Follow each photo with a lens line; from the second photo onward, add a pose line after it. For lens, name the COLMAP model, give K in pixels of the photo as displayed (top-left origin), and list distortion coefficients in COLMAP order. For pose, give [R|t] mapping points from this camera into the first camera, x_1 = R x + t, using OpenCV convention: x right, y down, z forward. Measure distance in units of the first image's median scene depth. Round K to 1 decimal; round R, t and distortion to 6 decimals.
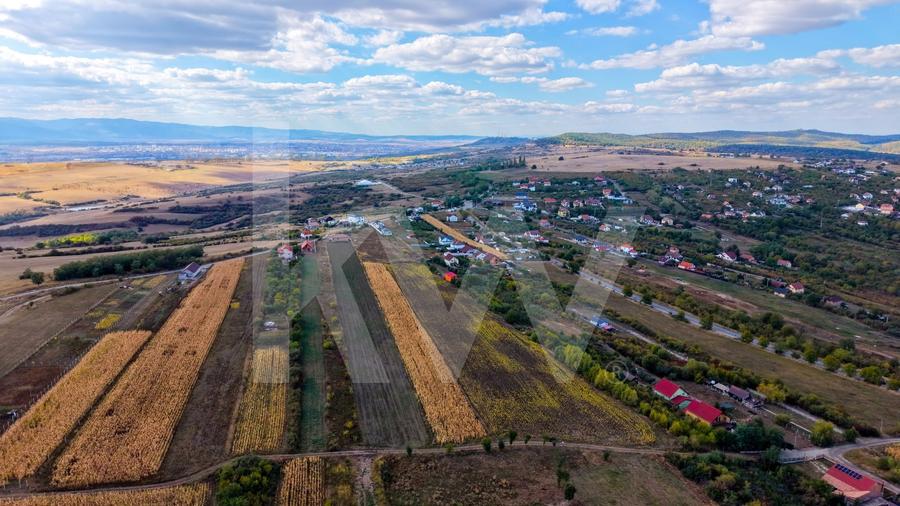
lens RADIAL K [[684.0, 0, 441.5], [0, 684.0, 254.2], [0, 0, 1]] dist [0.027015, -0.038409]
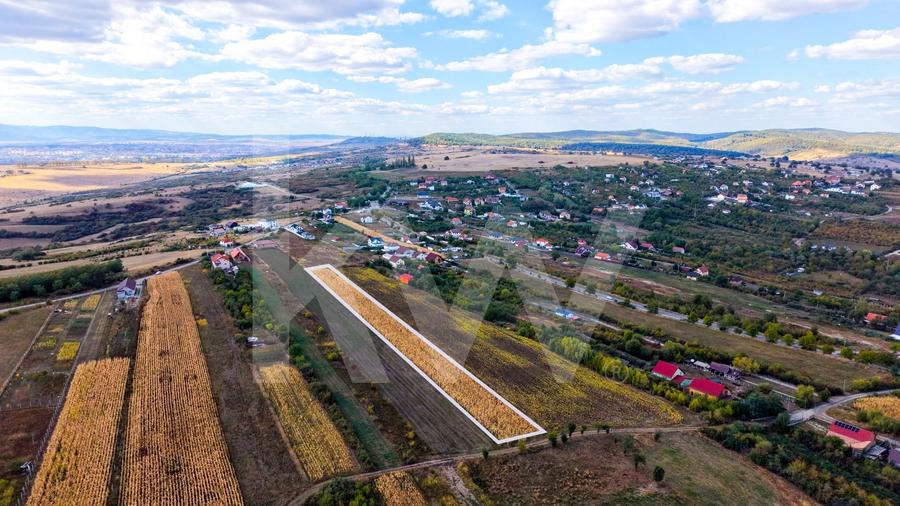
lens RADIAL K [[684.0, 0, 441.5], [0, 684.0, 254.2], [0, 0, 1]] dist [0.027015, -0.038409]
pose [[0.967430, -0.046870, 0.248760, -0.099016], [0.046663, 0.998888, 0.006730, -0.003527], [-0.248799, 0.005098, 0.968542, 0.015089]]
